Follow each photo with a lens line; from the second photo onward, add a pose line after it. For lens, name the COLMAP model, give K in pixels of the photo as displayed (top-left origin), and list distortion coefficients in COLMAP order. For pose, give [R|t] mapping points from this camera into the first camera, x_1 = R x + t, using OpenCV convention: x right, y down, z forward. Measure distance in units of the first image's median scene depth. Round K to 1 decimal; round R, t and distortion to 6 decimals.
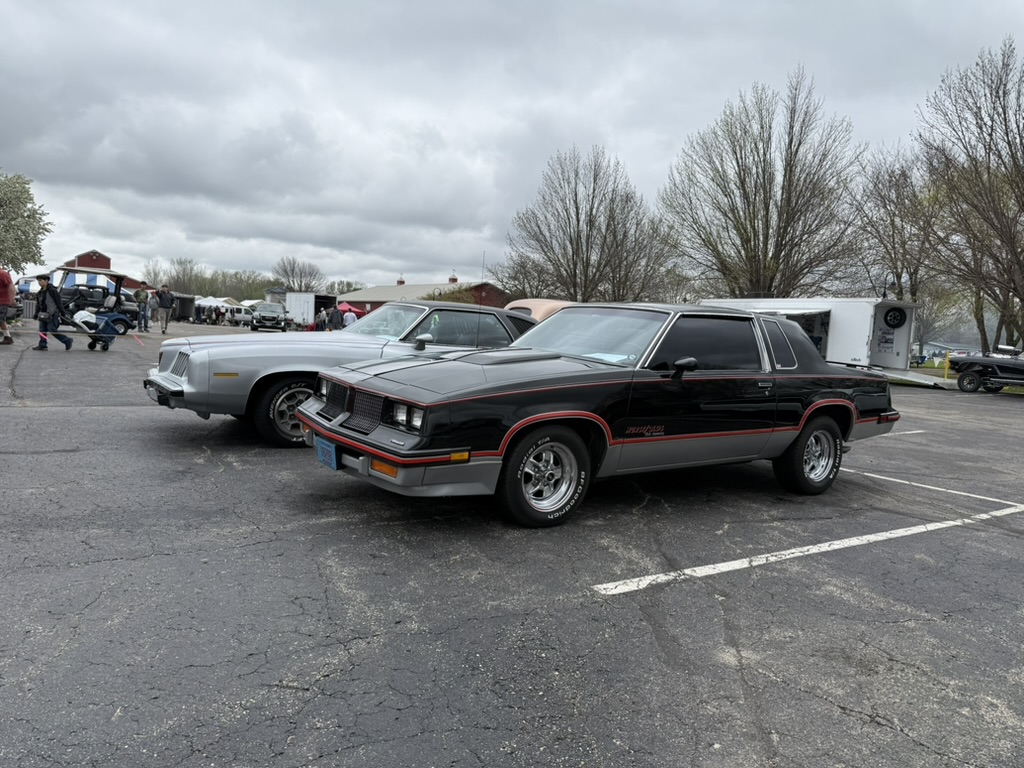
lens RADIAL K [[720.9, 0, 509.9], [0, 720.9, 384.4], [0, 0, 1]] dist [0.059007, -0.079965]
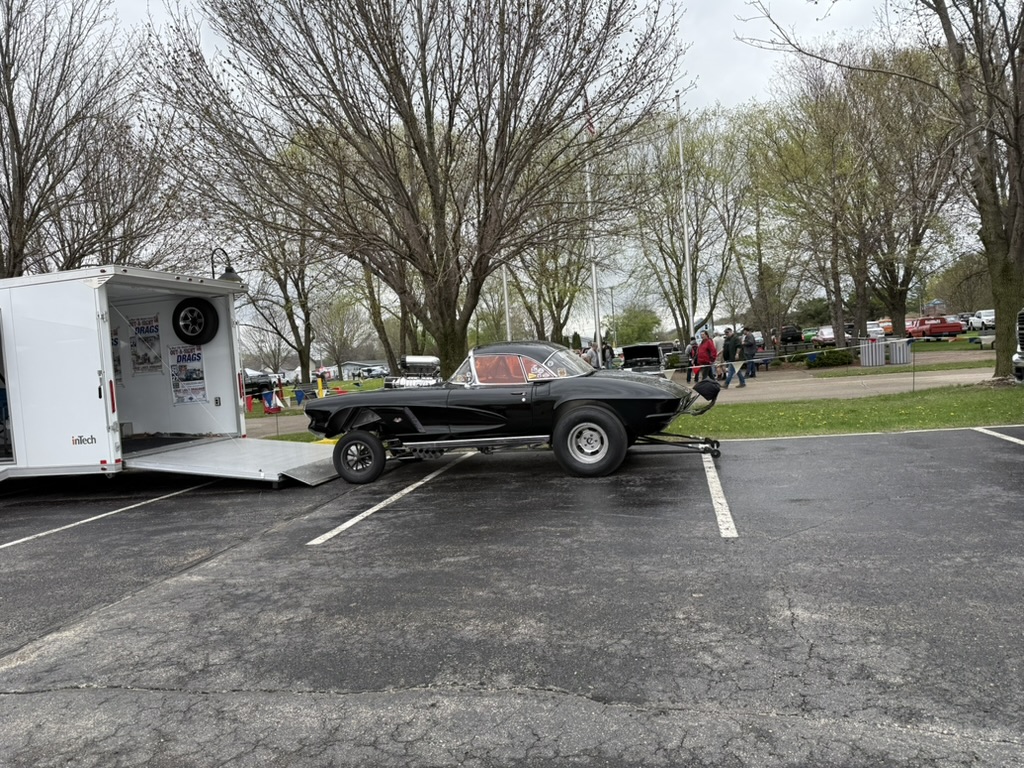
lens RADIAL K [[720.9, 0, 509.9], [0, 720.9, 384.4], [0, 0, 1]] dist [0.059007, -0.079965]
pose [[0.735040, -0.139097, 0.663602, 0.225229], [0.172712, 0.984856, 0.015130, -0.017120], [-0.655657, 0.103491, 0.747933, 0.335917]]
